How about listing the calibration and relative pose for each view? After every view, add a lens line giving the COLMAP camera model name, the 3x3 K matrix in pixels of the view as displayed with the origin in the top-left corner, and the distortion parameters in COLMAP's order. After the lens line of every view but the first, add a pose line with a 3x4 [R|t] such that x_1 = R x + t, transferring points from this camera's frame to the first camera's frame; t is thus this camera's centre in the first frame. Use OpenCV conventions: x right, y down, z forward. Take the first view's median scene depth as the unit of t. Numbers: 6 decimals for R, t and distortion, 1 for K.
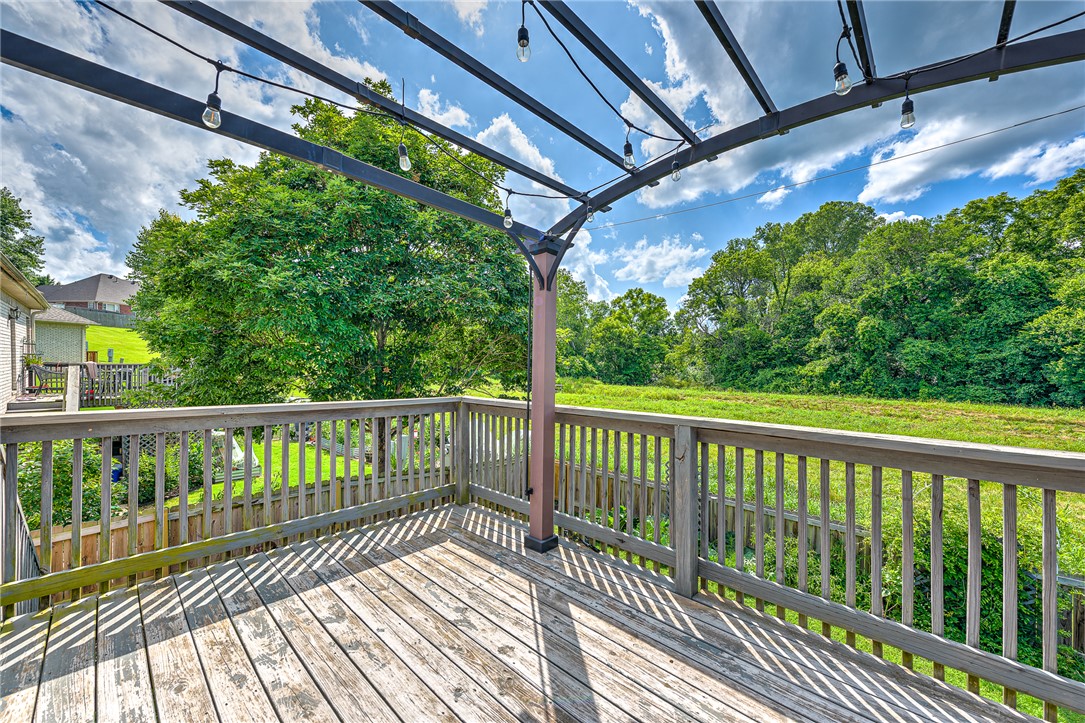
lens RADIAL K [[433.0, 0, 524.8], [0, 433.0, 366.3], [0, 0, 1]] dist [0.014611, -0.003418]
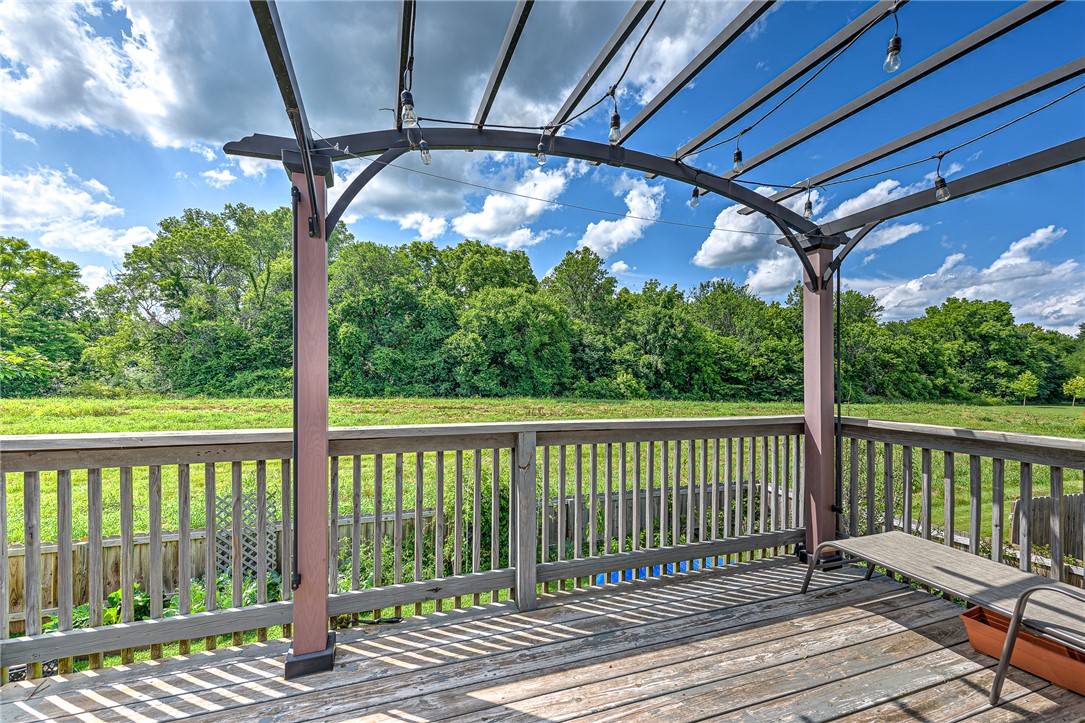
lens RADIAL K [[478.0, 0, 502.8], [0, 478.0, 386.5], [0, 0, 1]] dist [0.010057, -0.002089]
pose [[0.402609, -0.026269, 0.914995, -0.147990], [-0.008992, 0.999426, 0.032650, 0.001059], [-0.915328, -0.021372, 0.402142, 0.157914]]
